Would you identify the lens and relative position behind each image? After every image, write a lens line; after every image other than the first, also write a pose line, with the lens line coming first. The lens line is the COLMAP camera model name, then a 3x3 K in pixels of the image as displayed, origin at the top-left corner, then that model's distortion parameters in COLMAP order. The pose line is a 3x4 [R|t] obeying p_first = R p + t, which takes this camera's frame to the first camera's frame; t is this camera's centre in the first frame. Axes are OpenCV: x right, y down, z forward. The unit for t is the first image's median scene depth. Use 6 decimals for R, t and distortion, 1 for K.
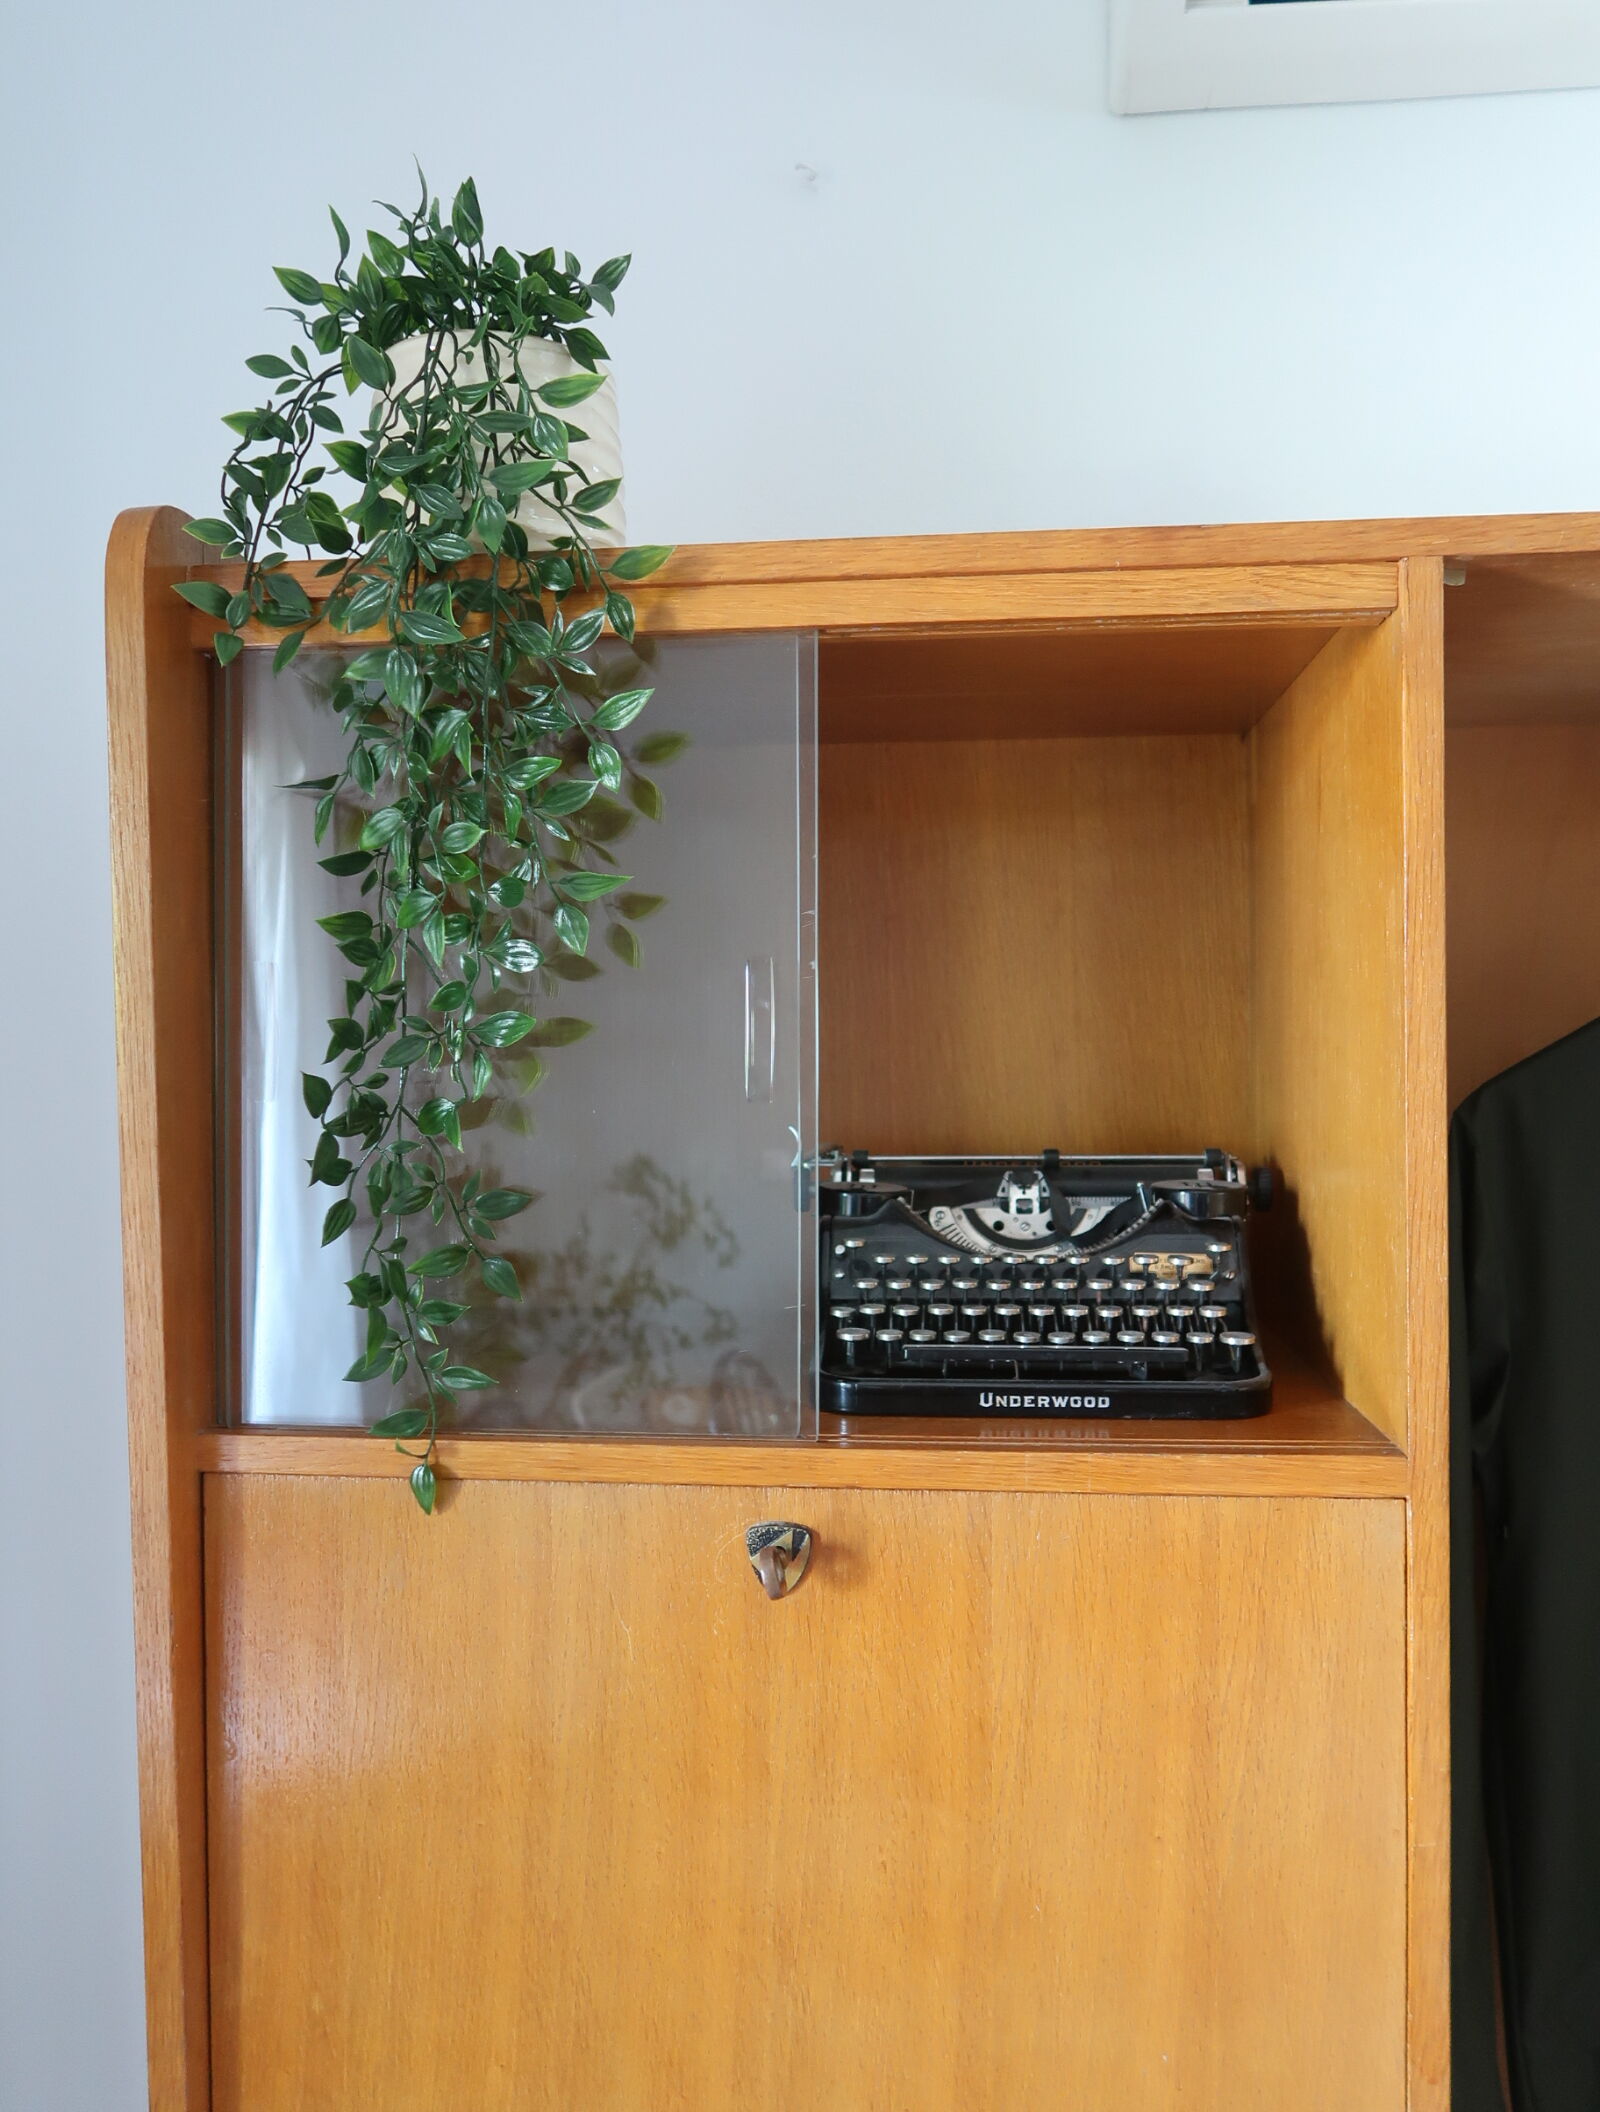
lens RADIAL K [[1648.1, 0, 800.0], [0, 1648.1, 1056.0], [0, 0, 1]] dist [-0.026944, 0.004848]
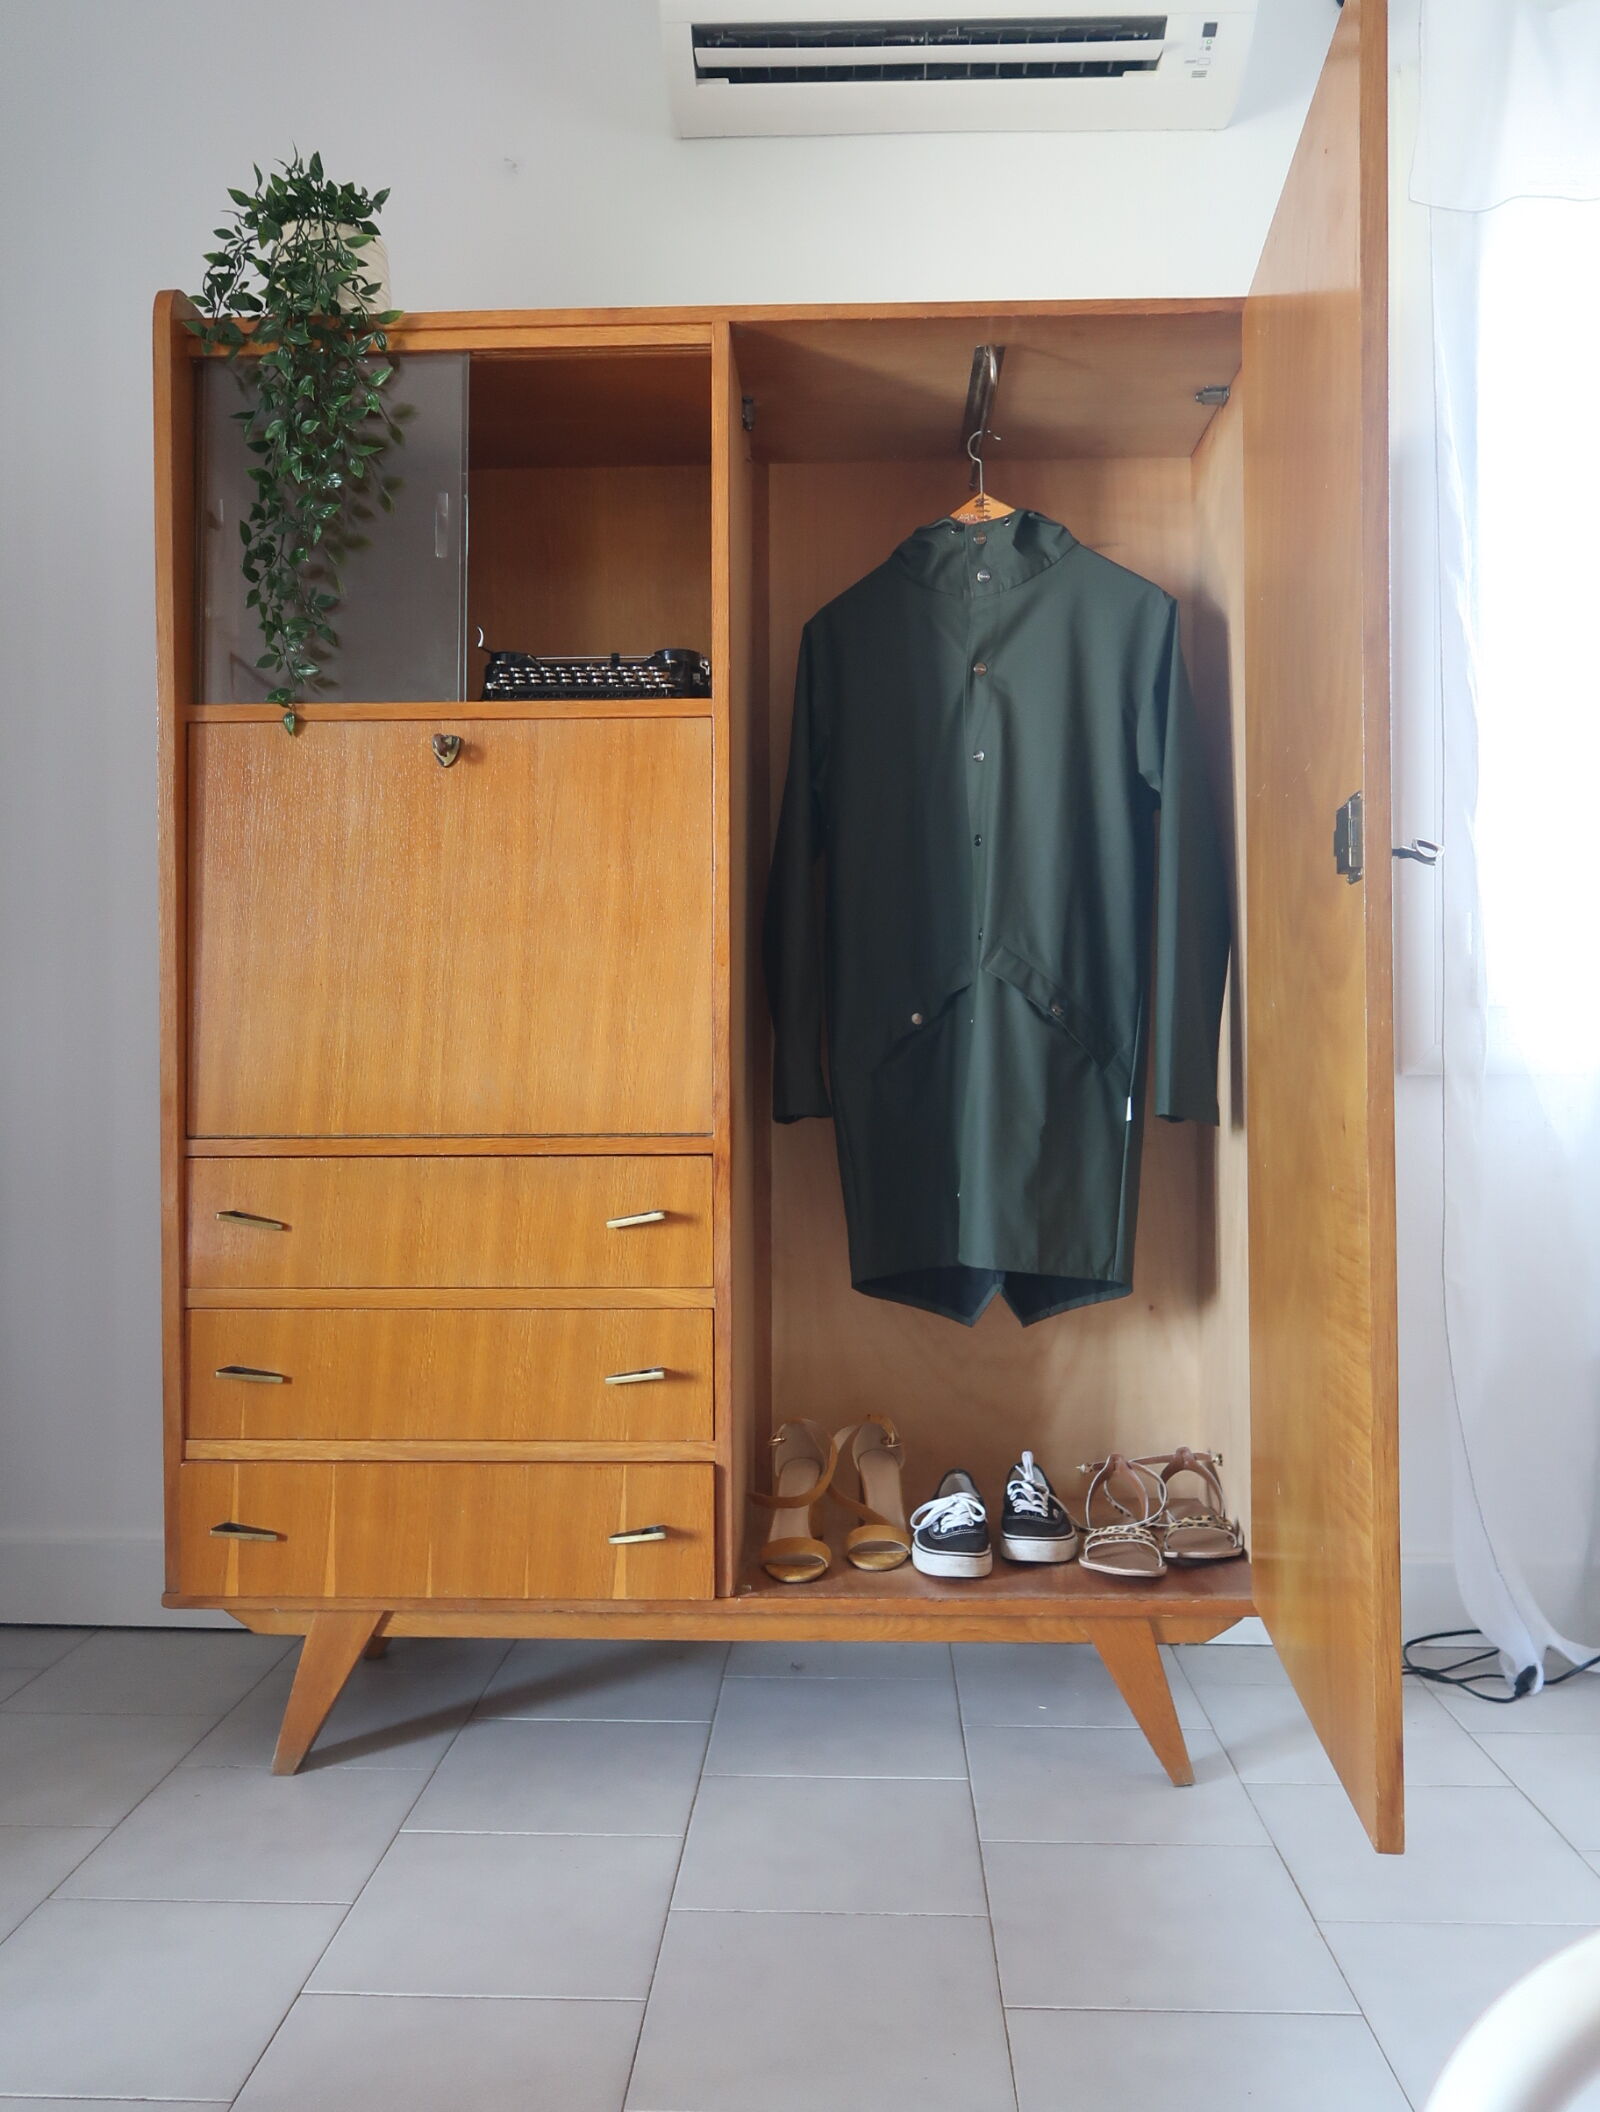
lens RADIAL K [[1648.1, 0, 800.0], [0, 1648.1, 1056.0], [0, 0, 1]] dist [-0.026944, 0.004848]
pose [[0.997644, 0.004617, 0.068449, 0.319704], [-0.003684, 0.999899, -0.013754, 0.752792], [-0.068506, 0.013469, 0.997560, -1.298009]]
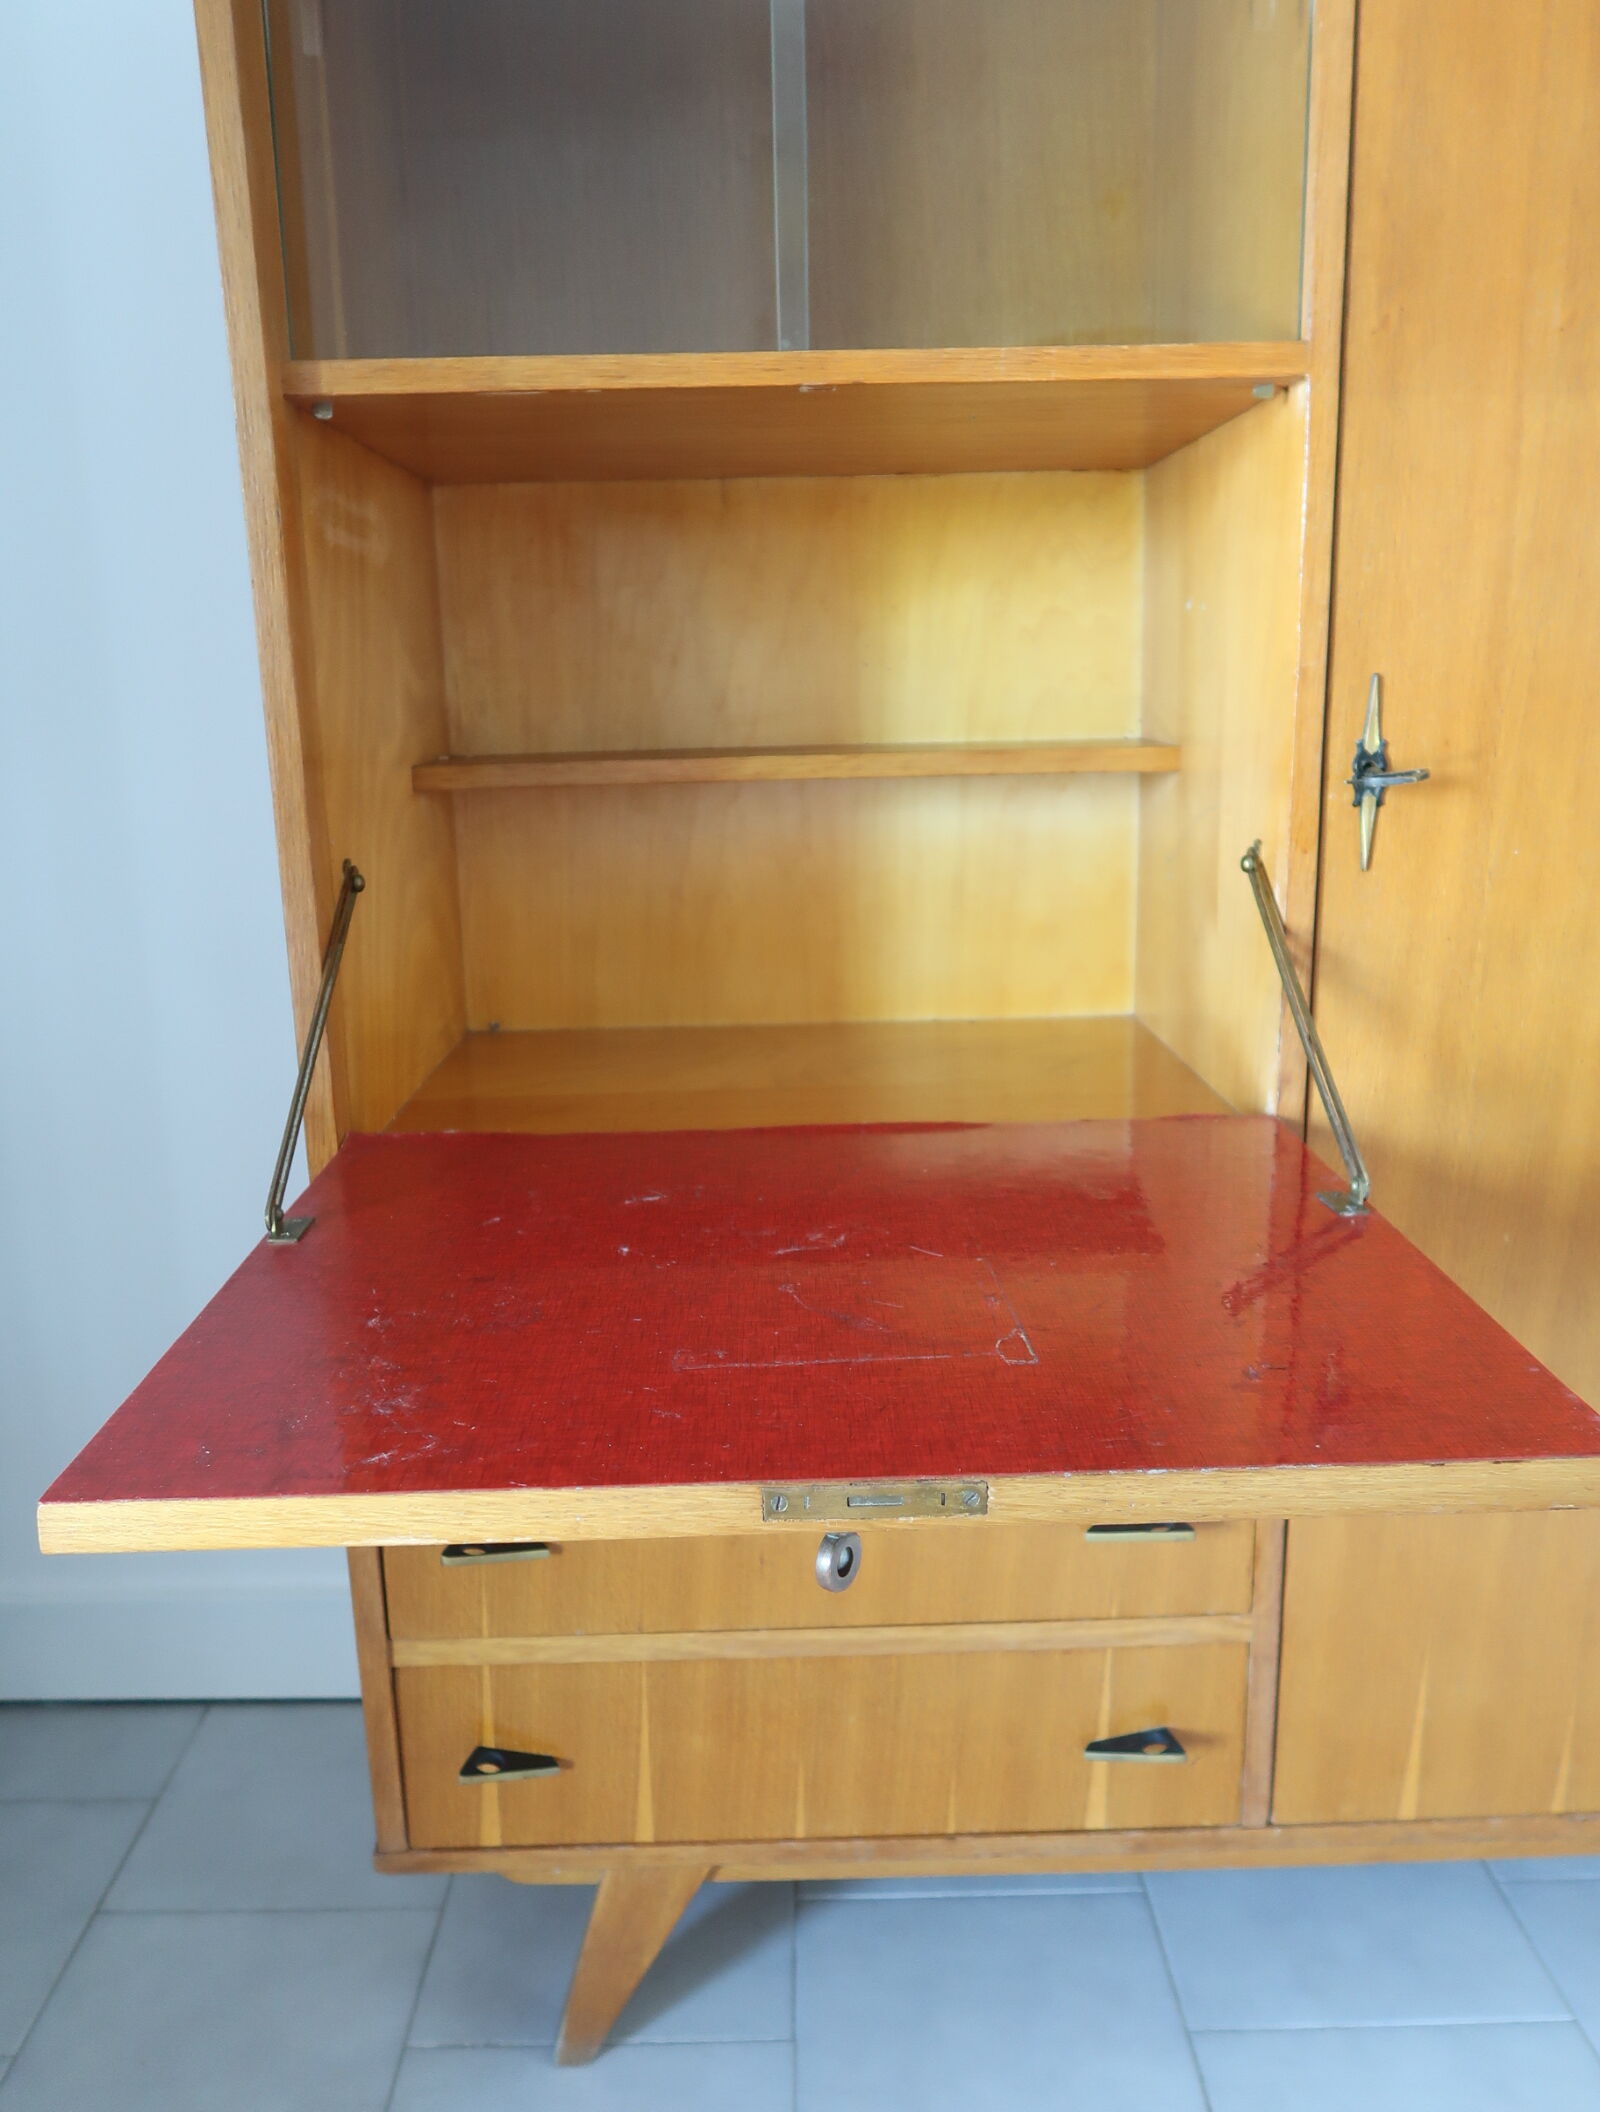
lens RADIAL K [[1648.1, 0, 800.0], [0, 1648.1, 1056.0], [0, 0, 1]] dist [-0.026944, 0.004848]
pose [[0.993256, -0.040313, 0.108704, -0.157250], [0.015189, 0.974768, 0.222705, 0.465029], [-0.114939, -0.219552, 0.968807, -0.253686]]
